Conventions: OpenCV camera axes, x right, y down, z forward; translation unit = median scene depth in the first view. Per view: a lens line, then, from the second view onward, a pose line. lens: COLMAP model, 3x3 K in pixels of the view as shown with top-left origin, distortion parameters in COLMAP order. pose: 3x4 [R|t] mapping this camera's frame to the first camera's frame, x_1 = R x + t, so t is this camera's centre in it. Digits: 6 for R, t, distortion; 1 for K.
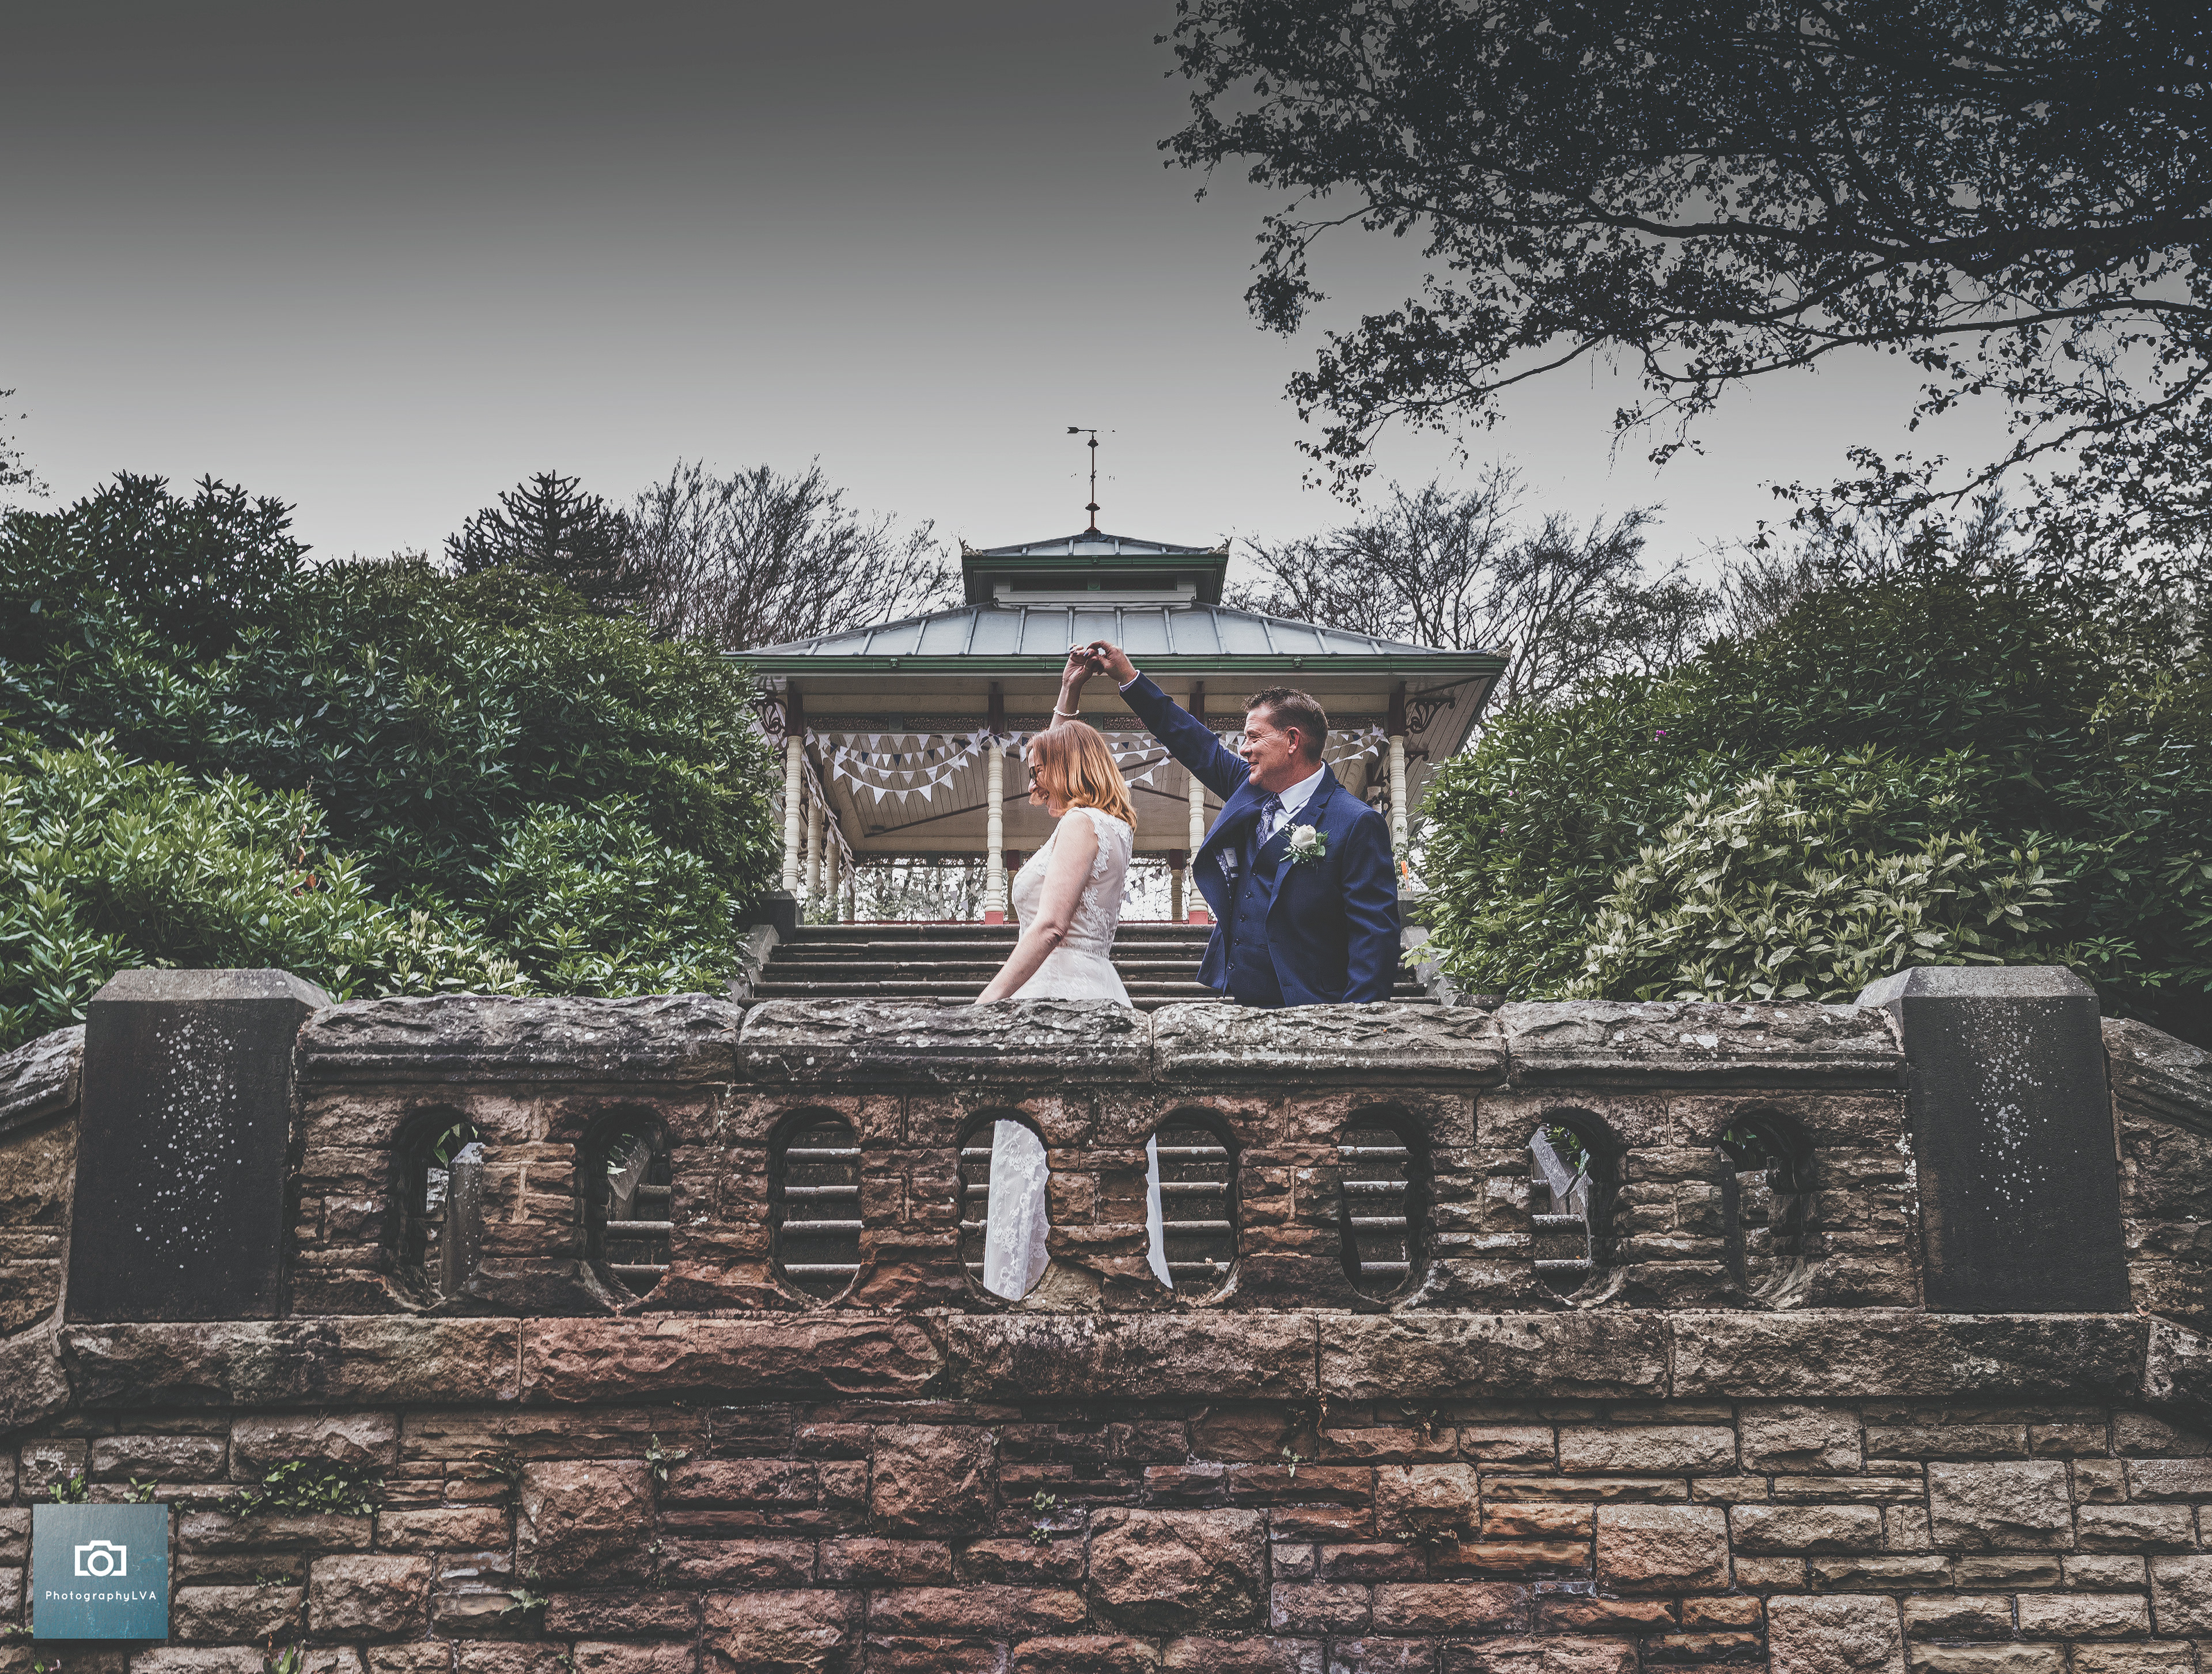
lens RADIAL K [[1993.8, 0, 1103.5], [0, 1993.8, 837.3], [0, 0, 1]] dist [0.011199, 0.001044]
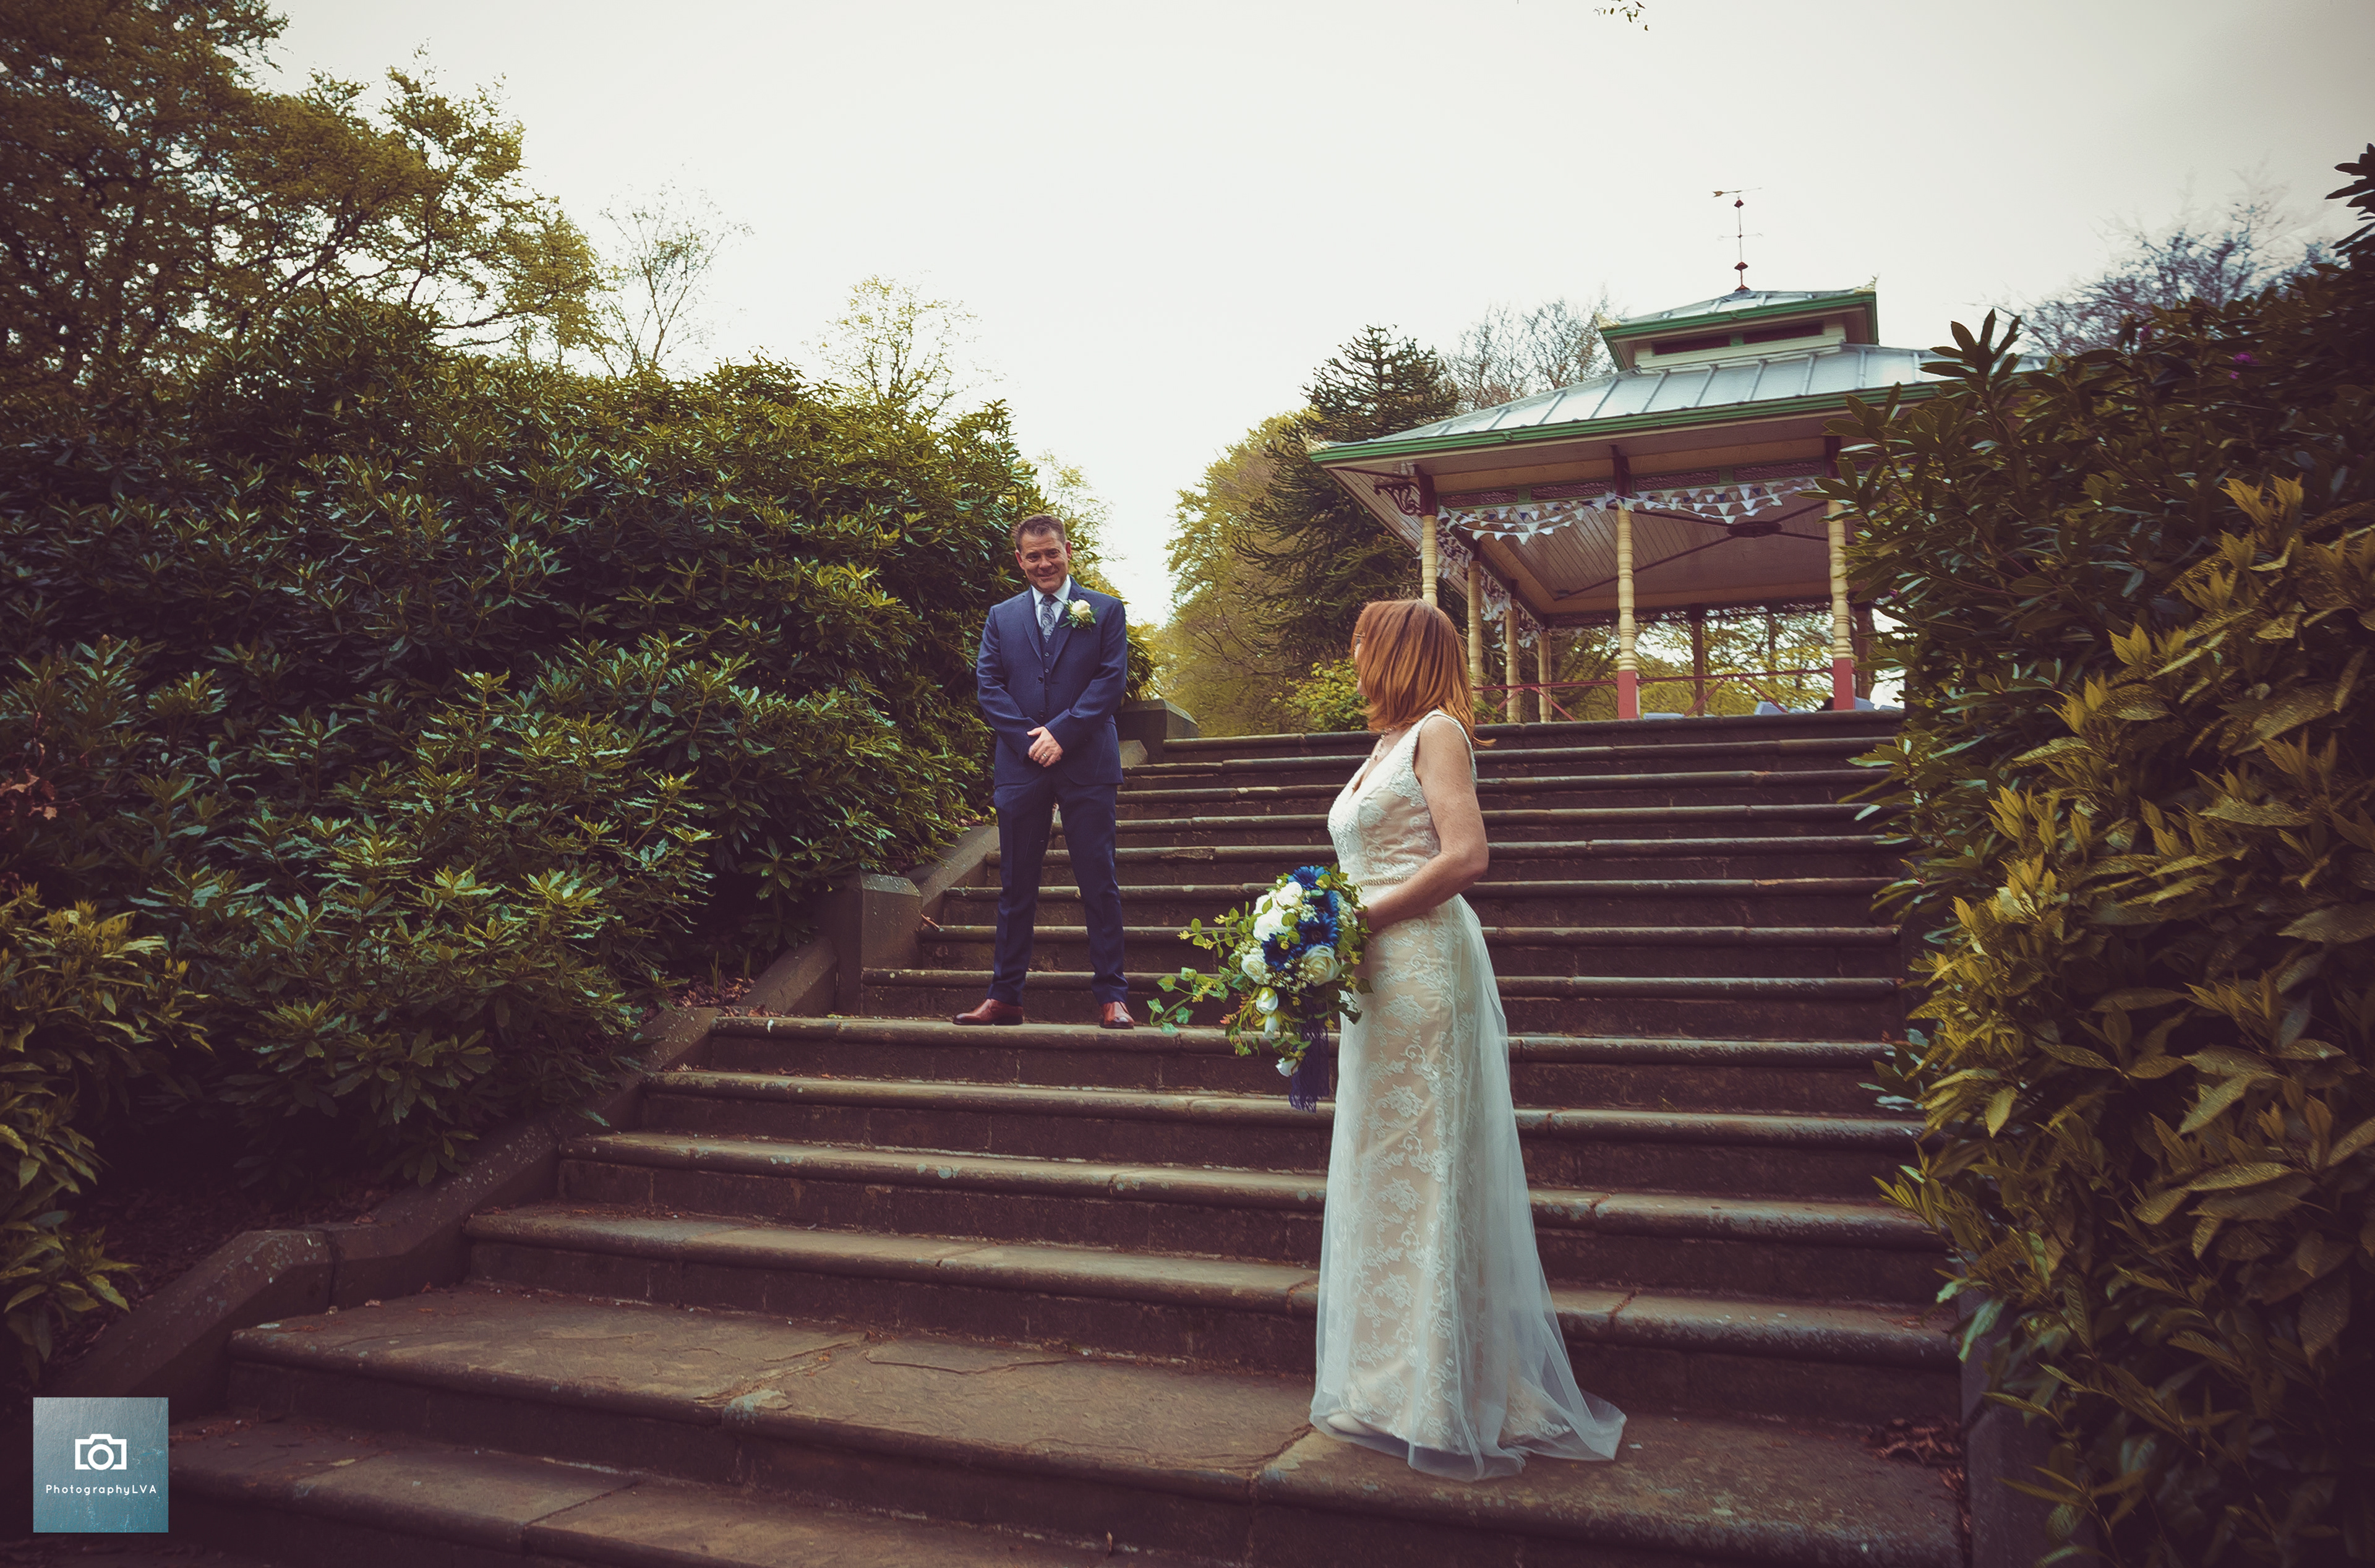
lens RADIAL K [[1553.3, 0, 1237.0], [0, 1553.3, 689.6], [0, 0, 1]] dist [-0.004241, -0.001727]
pose [[0.922368, -0.043330, -0.383875, 0.056657], [0.065814, 0.996788, 0.045622, -0.002142], [0.380666, -0.067344, 0.922257, 0.163003]]
